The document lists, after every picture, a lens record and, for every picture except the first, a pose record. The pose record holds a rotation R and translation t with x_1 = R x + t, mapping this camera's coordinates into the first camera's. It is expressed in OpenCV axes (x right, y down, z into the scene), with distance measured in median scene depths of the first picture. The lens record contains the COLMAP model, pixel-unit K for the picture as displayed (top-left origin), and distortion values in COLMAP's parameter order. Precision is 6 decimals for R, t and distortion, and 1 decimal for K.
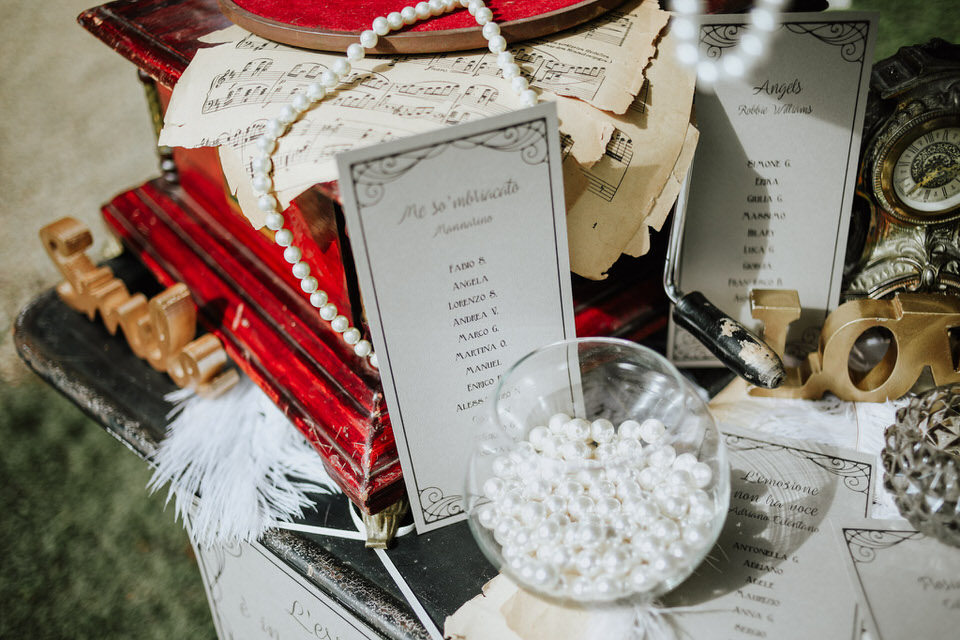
lens RADIAL K [[972.4, 0, 480.0], [0, 972.4, 320.0], [0, 0, 1]] dist [-0.127308, 0.138973]
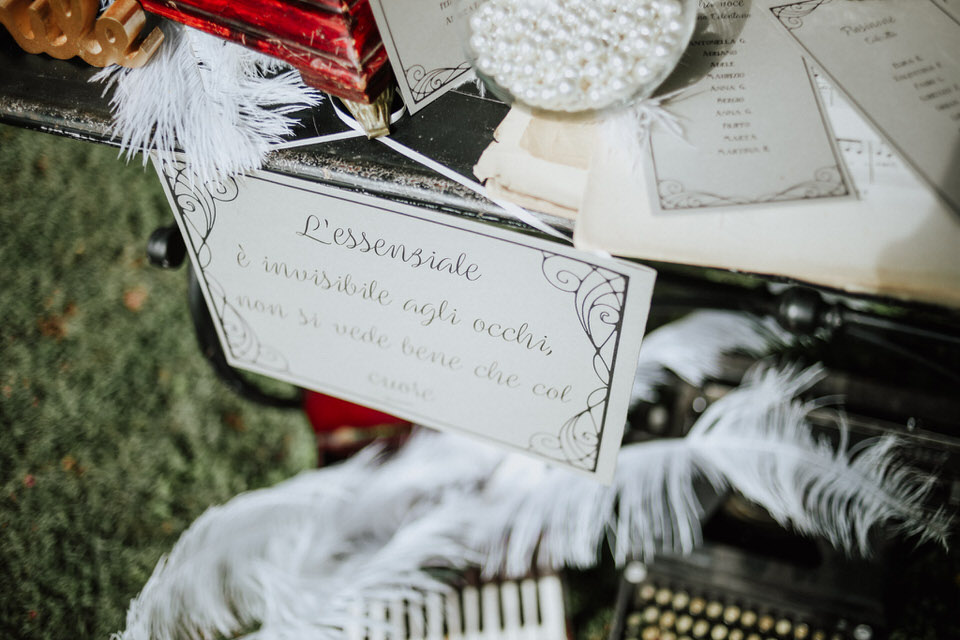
lens RADIAL K [[972.4, 0, 480.0], [0, 972.4, 320.0], [0, 0, 1]] dist [-0.127308, 0.138973]
pose [[0.927968, -0.305439, 0.213500, -0.284252], [0.233979, 0.923449, 0.304132, 0.122889], [-0.290051, -0.232271, 0.928397, -0.056346]]
